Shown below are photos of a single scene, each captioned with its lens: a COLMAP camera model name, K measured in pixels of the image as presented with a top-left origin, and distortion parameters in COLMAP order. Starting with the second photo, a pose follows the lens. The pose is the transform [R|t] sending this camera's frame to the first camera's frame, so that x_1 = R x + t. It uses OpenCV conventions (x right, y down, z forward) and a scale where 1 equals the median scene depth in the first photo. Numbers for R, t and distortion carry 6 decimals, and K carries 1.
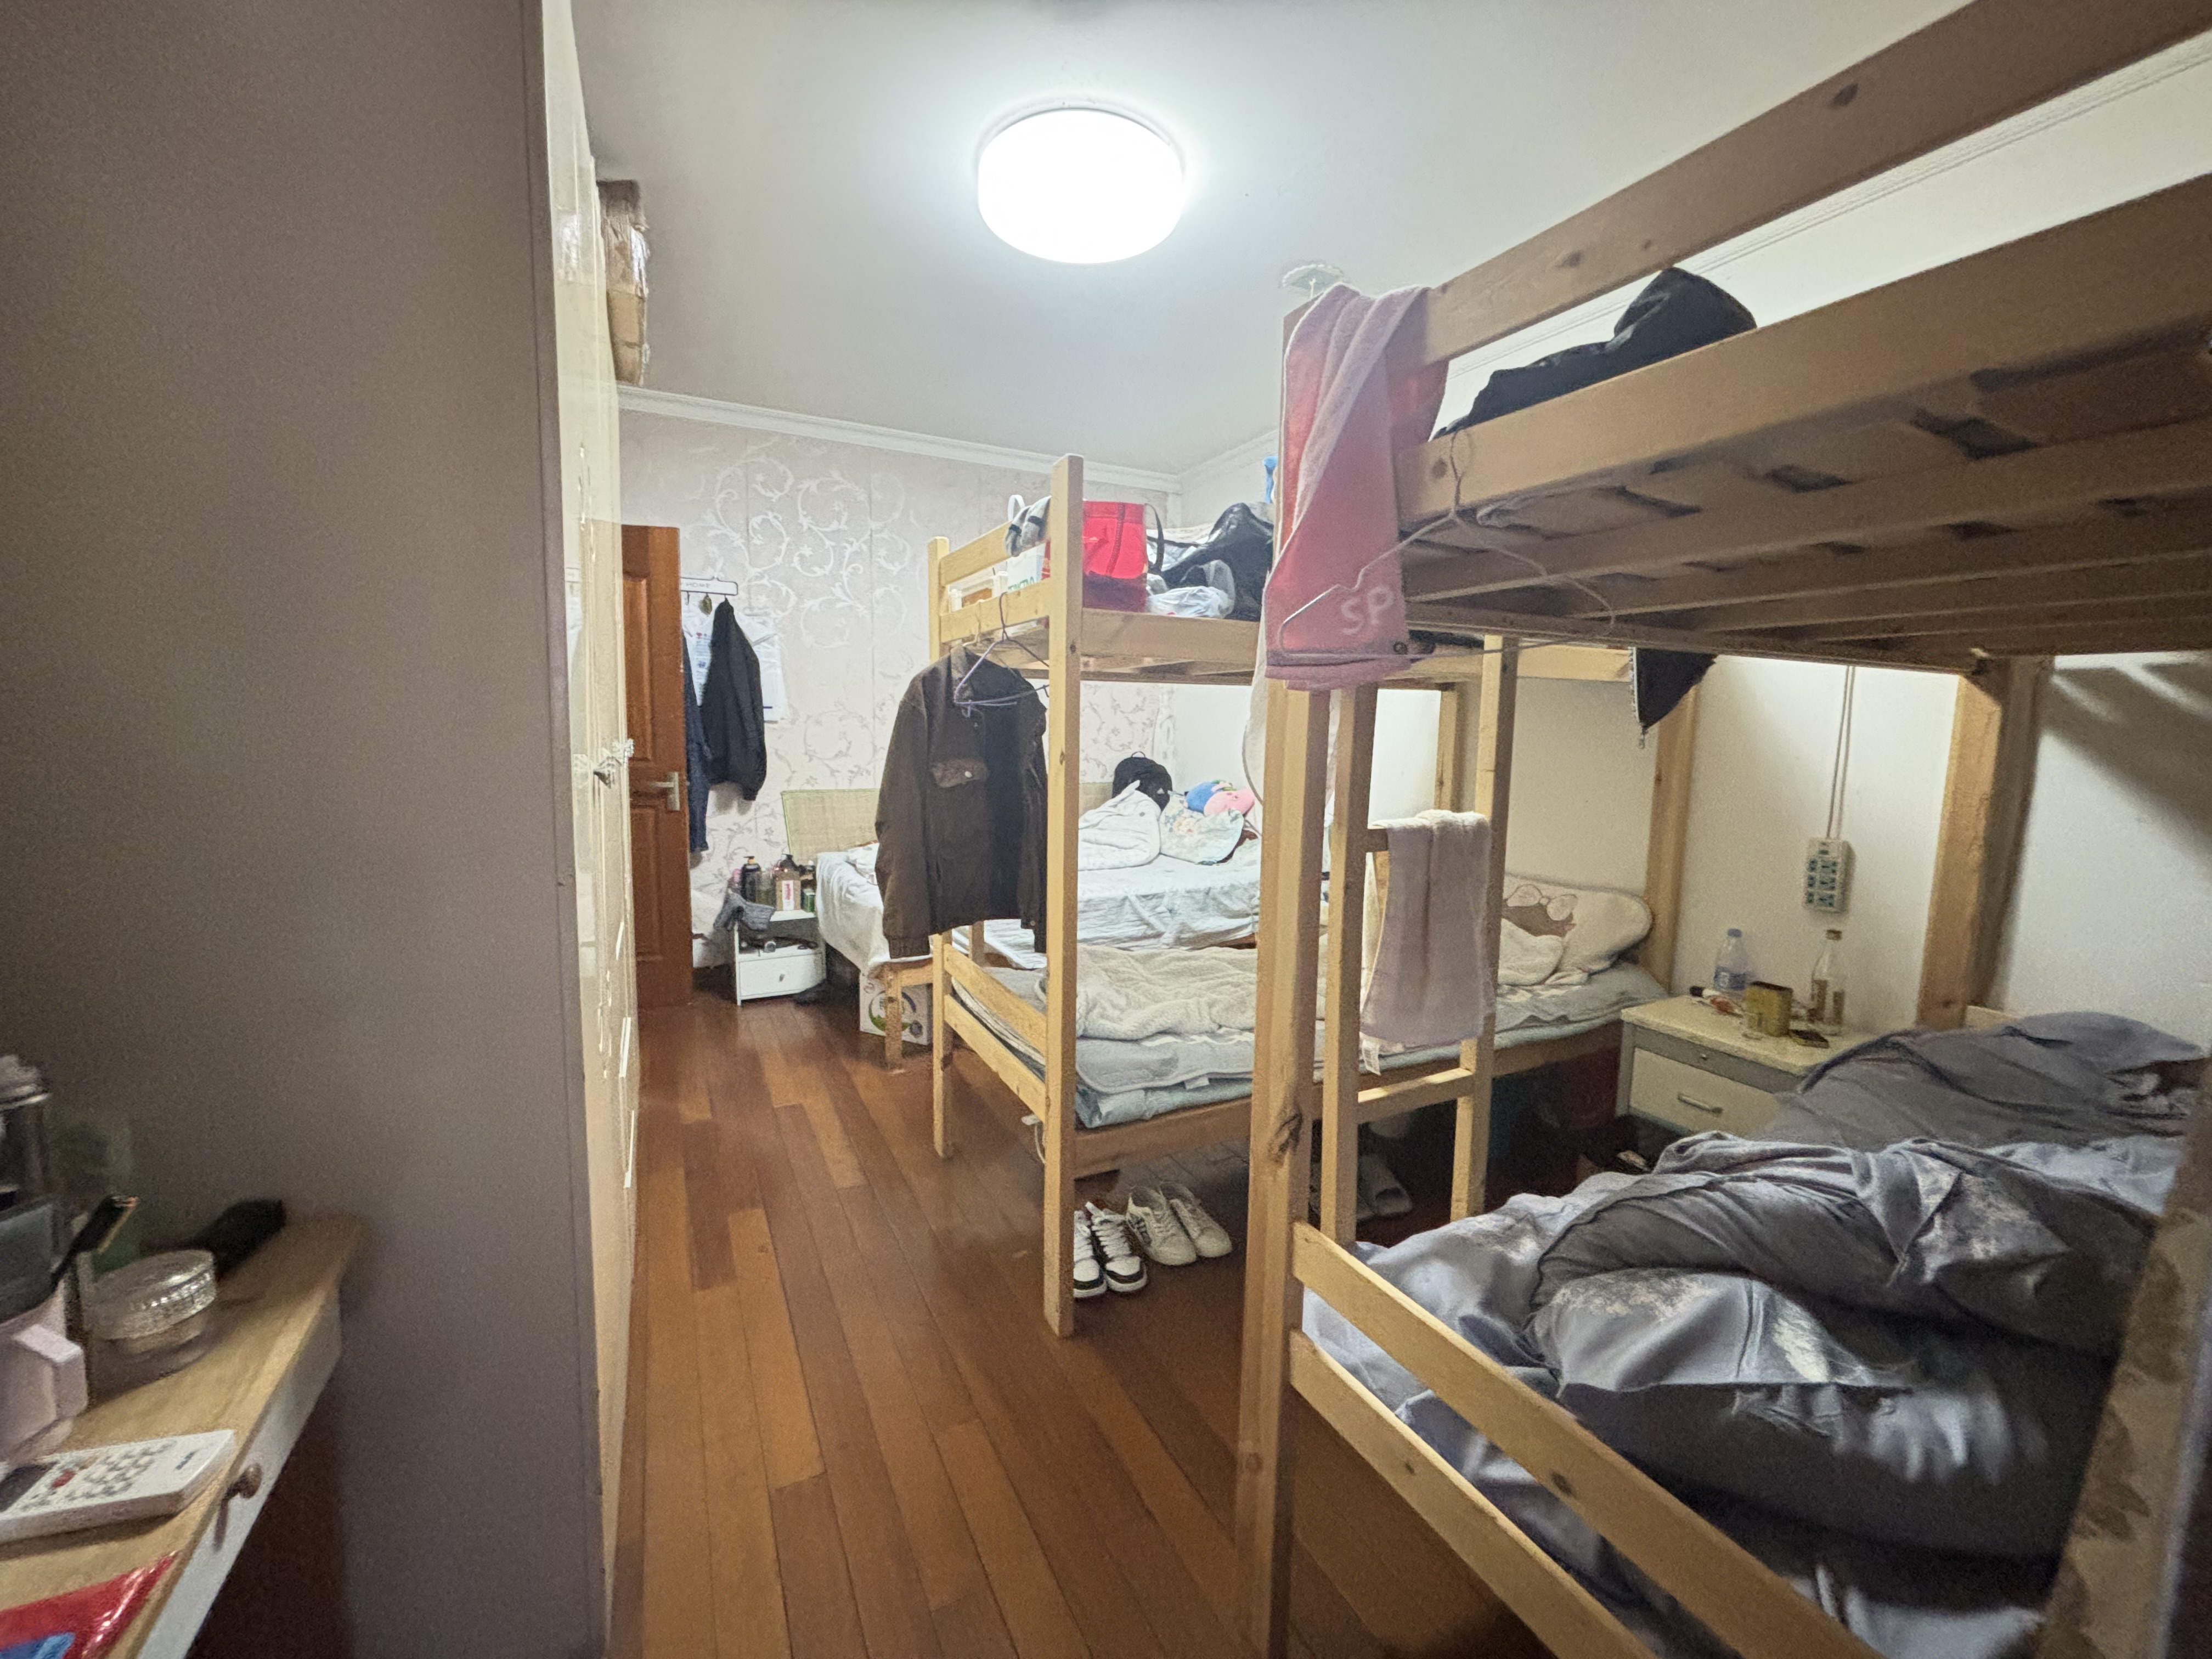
lens RADIAL K [[883.3, 0, 1111.8], [0, 883.3, 821.4], [0, 0, 1]] dist [0.001473, -0.000017]
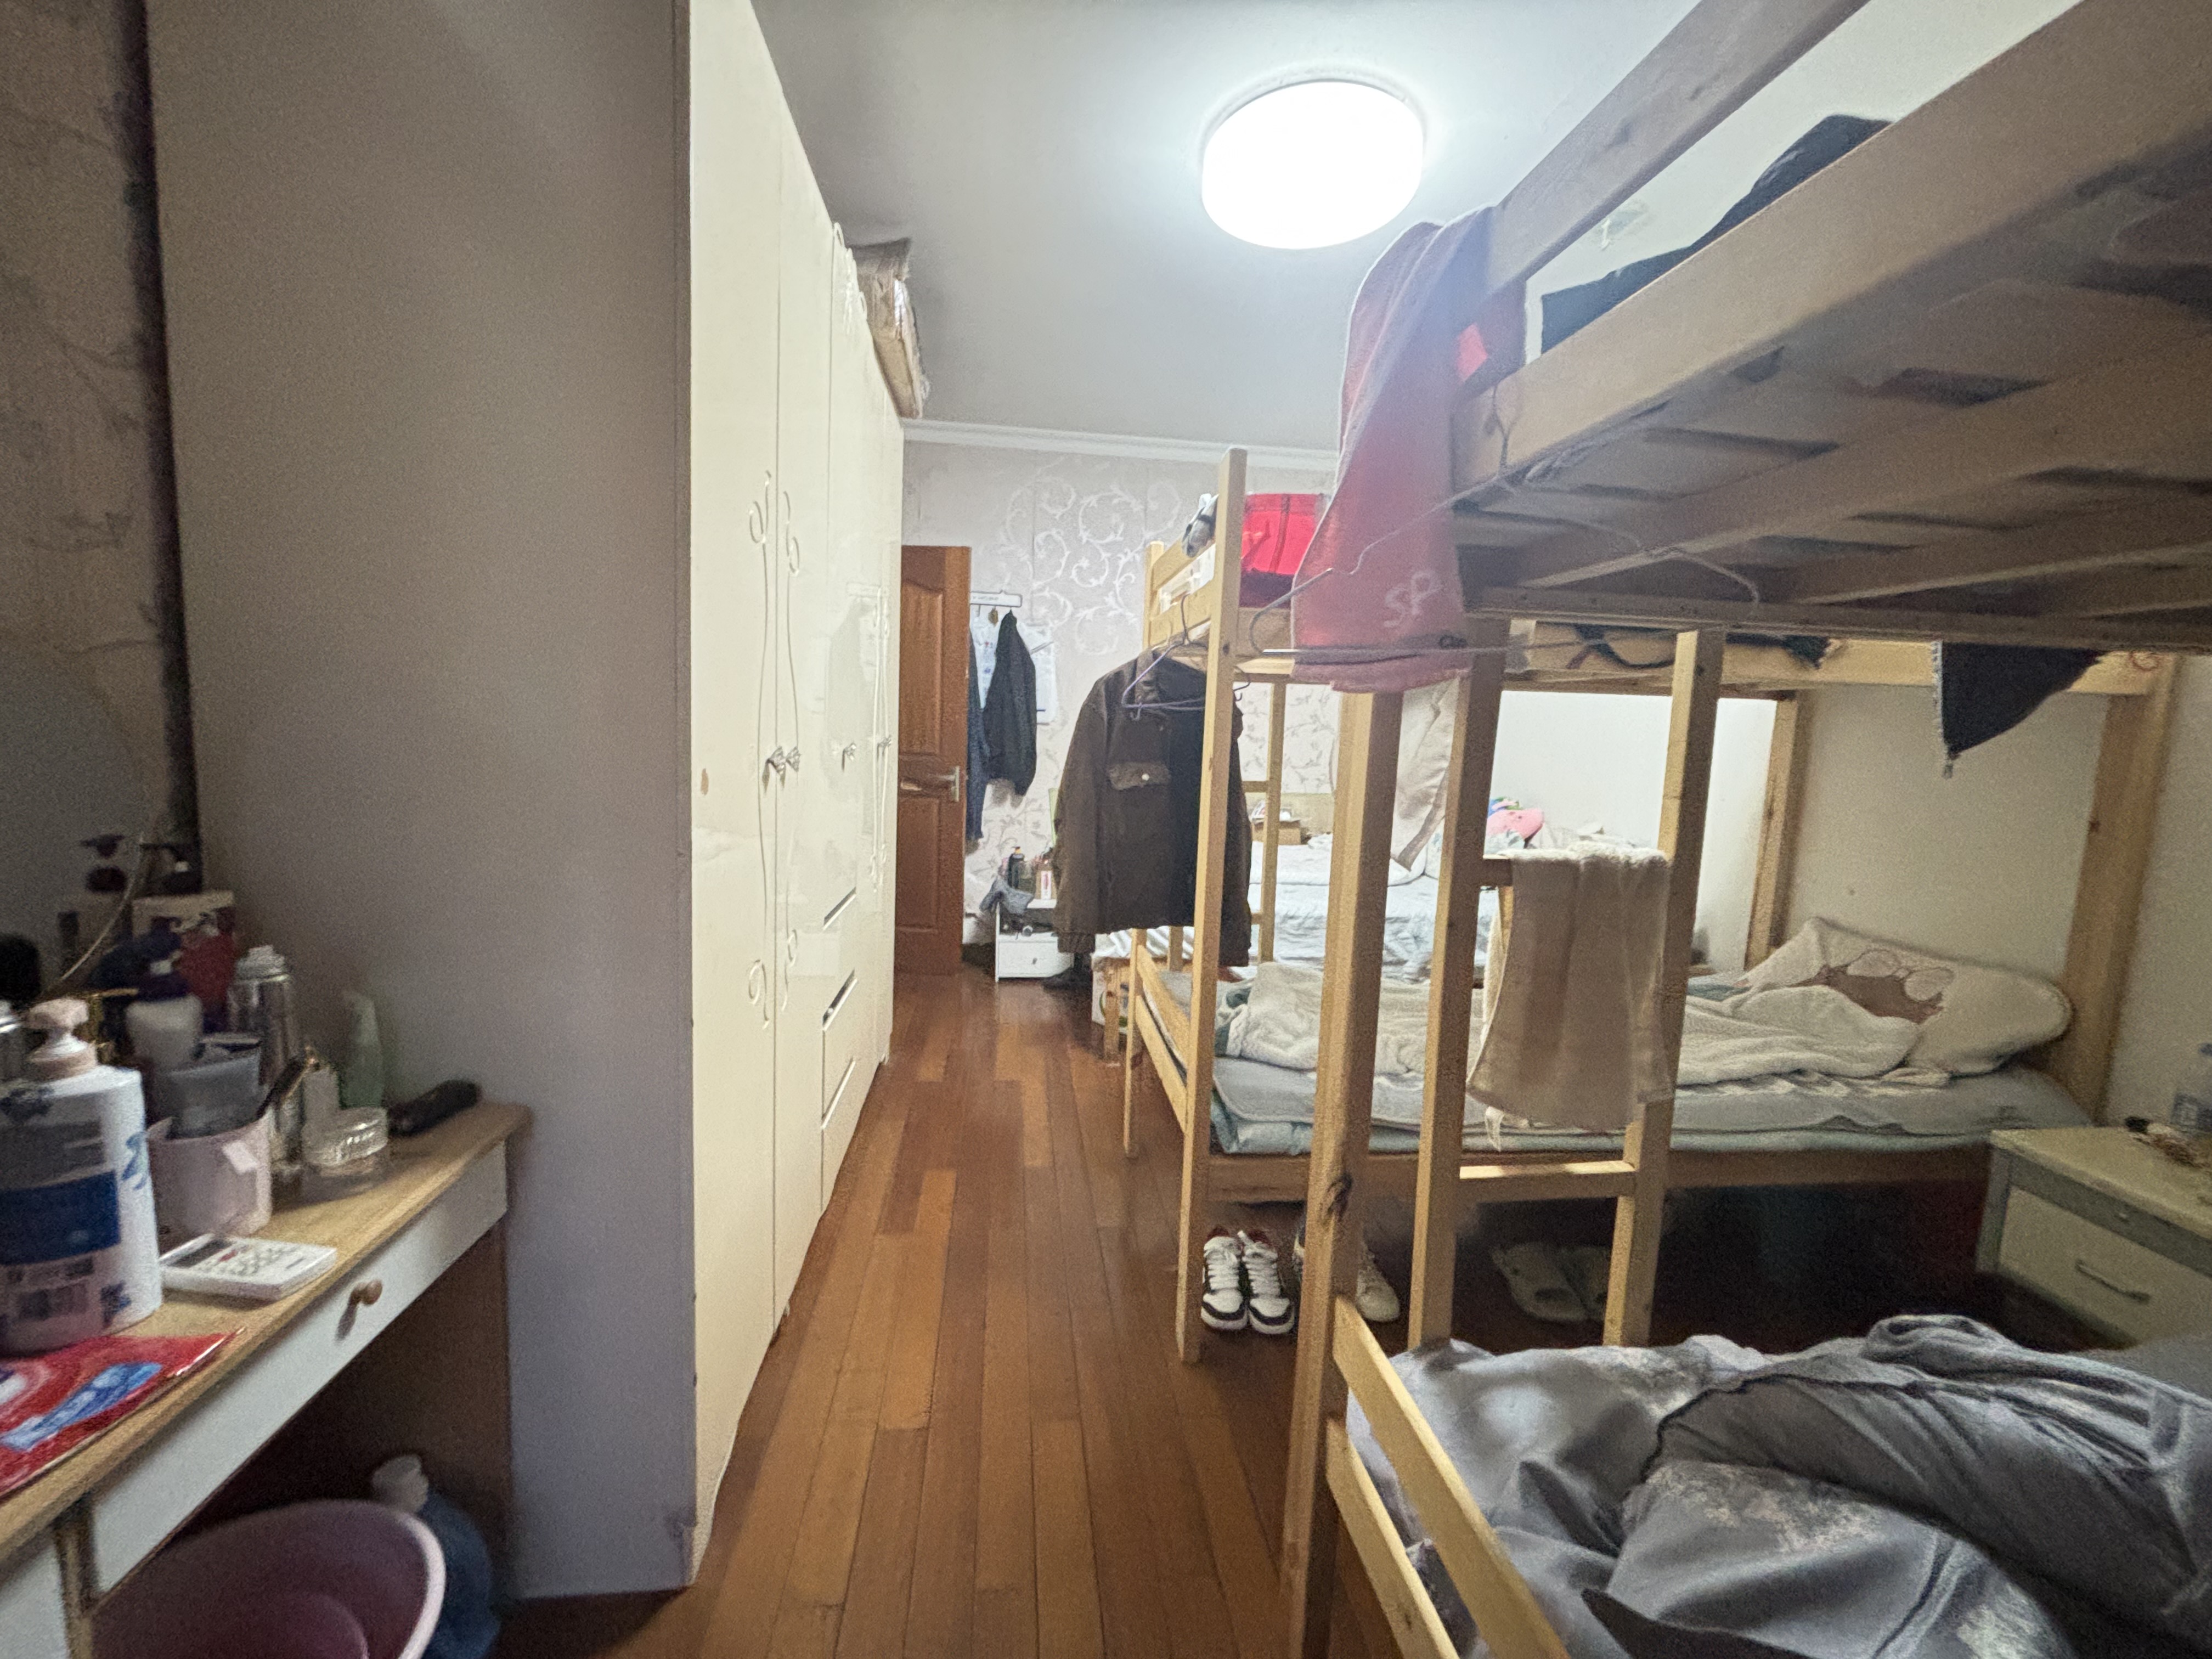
lens RADIAL K [[883.3, 0, 1111.8], [0, 883.3, 821.4], [0, 0, 1]] dist [0.001473, -0.000017]
pose [[0.936259, 0.057971, -0.346495, 0.162087], [-0.060474, 0.998163, 0.003593, -0.005483], [0.346067, 0.017591, 0.938045, 0.053139]]
